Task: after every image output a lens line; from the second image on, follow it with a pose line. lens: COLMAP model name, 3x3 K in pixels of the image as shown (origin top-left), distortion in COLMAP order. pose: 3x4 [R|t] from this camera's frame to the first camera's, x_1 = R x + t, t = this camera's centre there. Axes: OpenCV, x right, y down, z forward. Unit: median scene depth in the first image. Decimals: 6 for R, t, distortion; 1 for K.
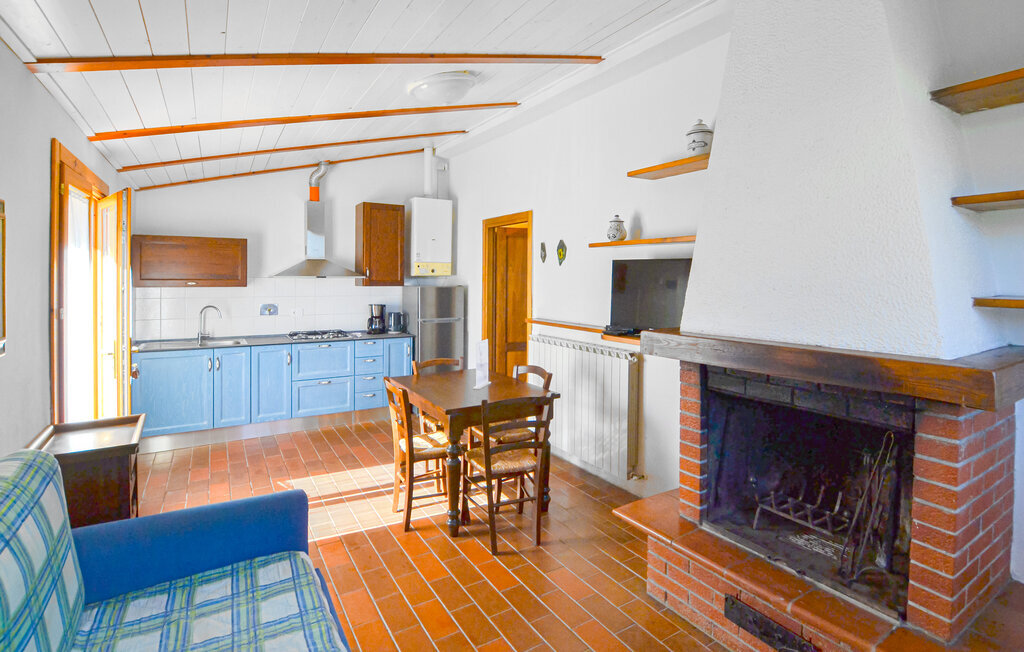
lens RADIAL K [[499.1, 0, 513.1], [0, 499.1, 279.7], [0, 0, 1]] dist [-0.002802, 0.000288]
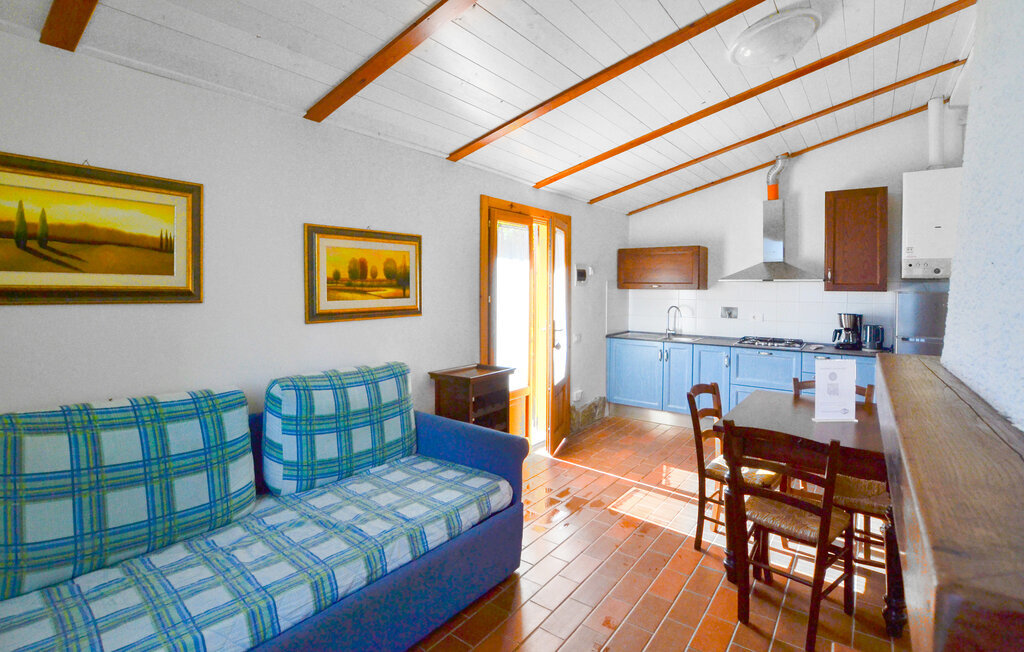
lens RADIAL K [[506.1, 0, 513.0], [0, 506.1, 285.1], [0, 0, 1]] dist [-0.002123, -0.000307]
pose [[0.385734, -0.005007, -0.922597, 0.298142], [-0.007714, 0.999933, -0.008652, 0.015241], [0.922578, 0.010455, 0.385669, 0.182478]]
